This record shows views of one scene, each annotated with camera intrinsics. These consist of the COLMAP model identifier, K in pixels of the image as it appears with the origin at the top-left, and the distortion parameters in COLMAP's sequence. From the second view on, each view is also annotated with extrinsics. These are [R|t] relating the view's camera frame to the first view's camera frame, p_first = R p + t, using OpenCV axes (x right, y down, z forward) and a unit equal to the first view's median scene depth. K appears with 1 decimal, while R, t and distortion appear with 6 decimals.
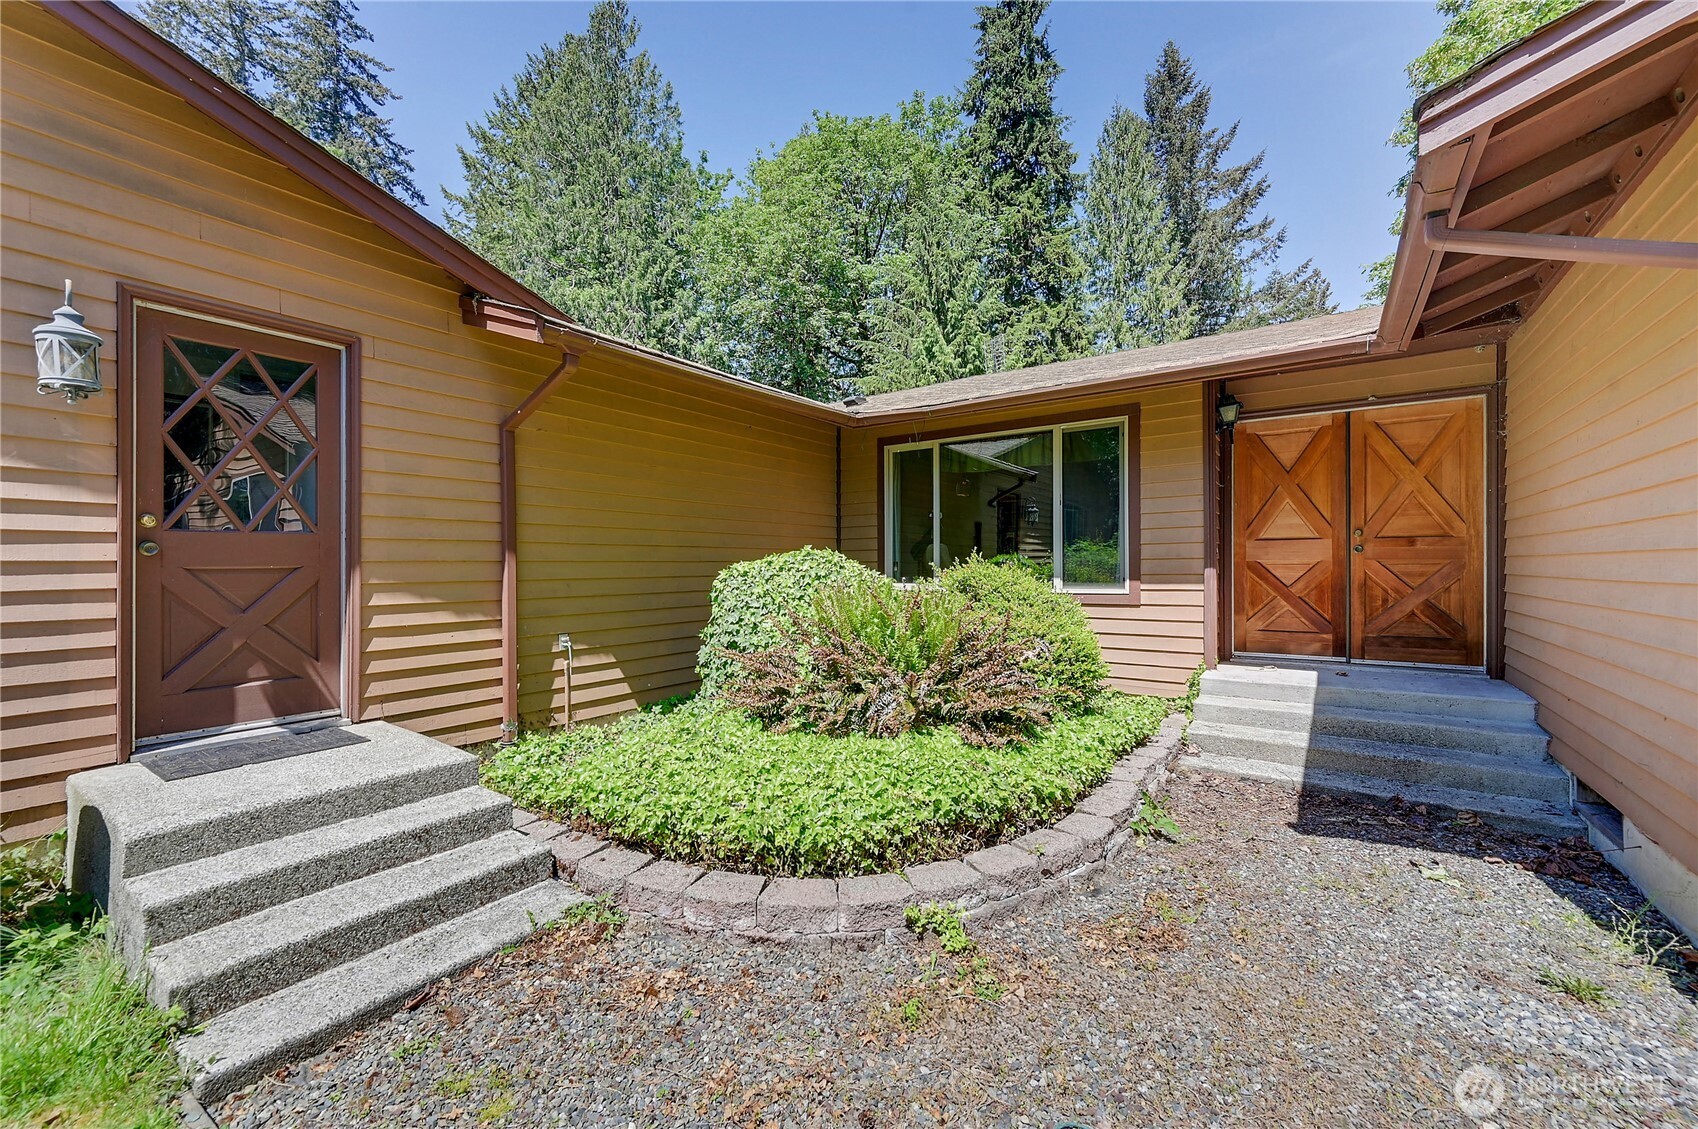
lens RADIAL K [[679.1, 0, 848.8], [0, 679.1, 584.5], [0, 0, 1]] dist [0.000673, 0.000068]
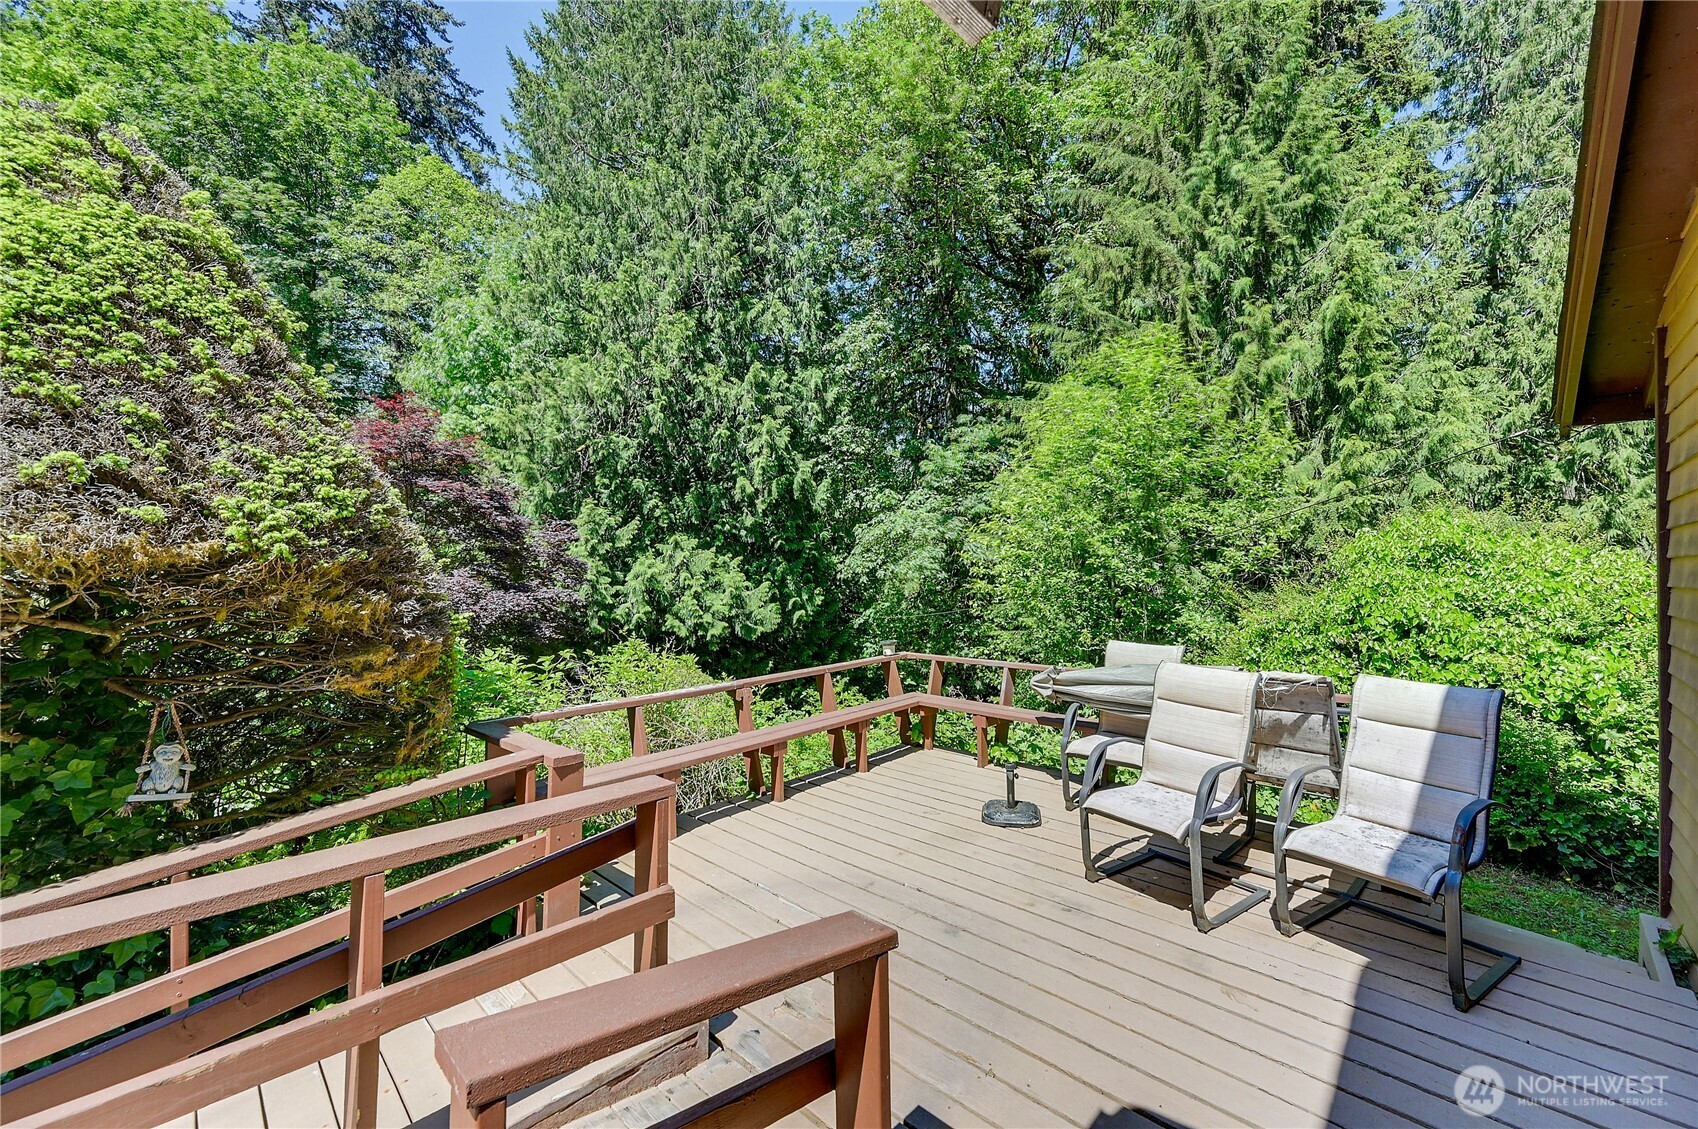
lens RADIAL K [[733.4, 0, 843.2], [0, 733.4, 571.9], [0, 0, 1]] dist [0.003192, 0.000532]
pose [[0.986748, 0.001591, -0.162251, -0.052435], [-0.002896, 0.999965, -0.007809, -0.024263], [0.162233, 0.008175, 0.986719, 0.274746]]
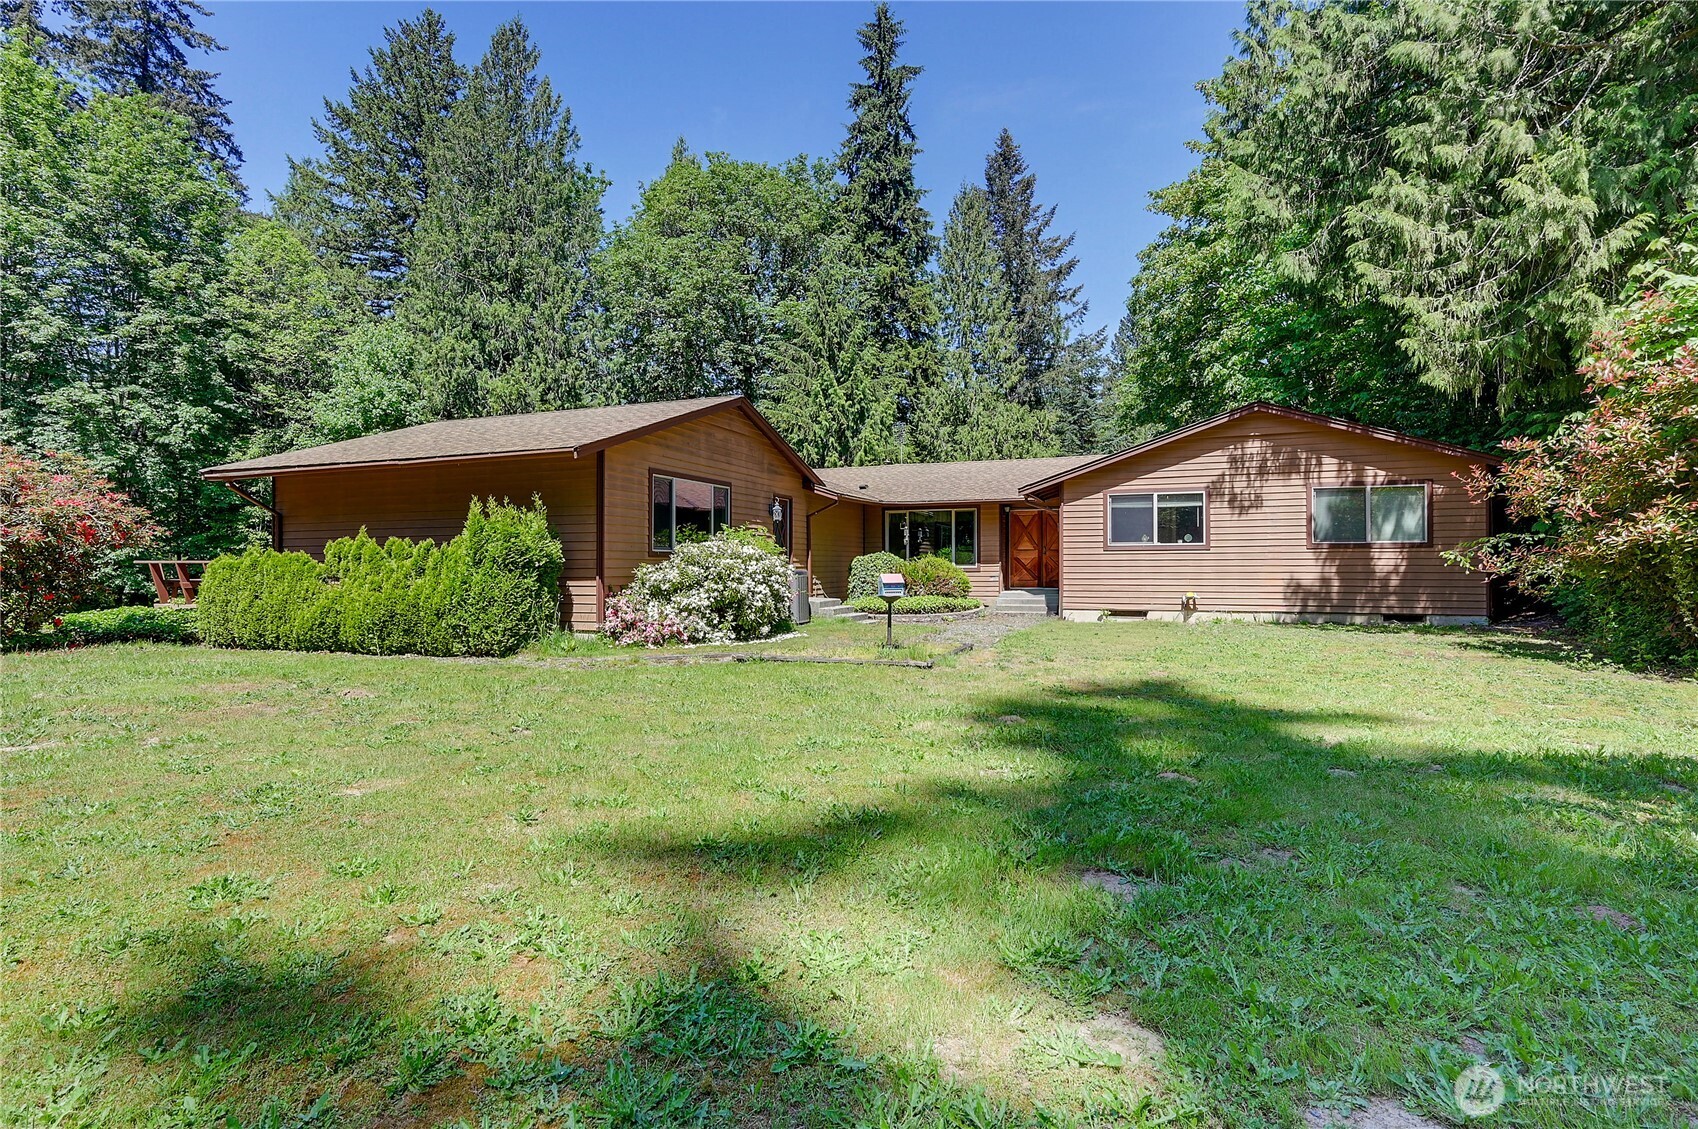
lens RADIAL K [[733.4, 0, 843.2], [0, 733.4, 571.9], [0, 0, 1]] dist [0.003192, 0.000532]
pose [[0.976912, 0.004046, 0.213604, -0.096954], [-0.000192, 0.999837, -0.018061, 0.010184], [-0.213642, 0.017603, 0.976753, -0.230741]]
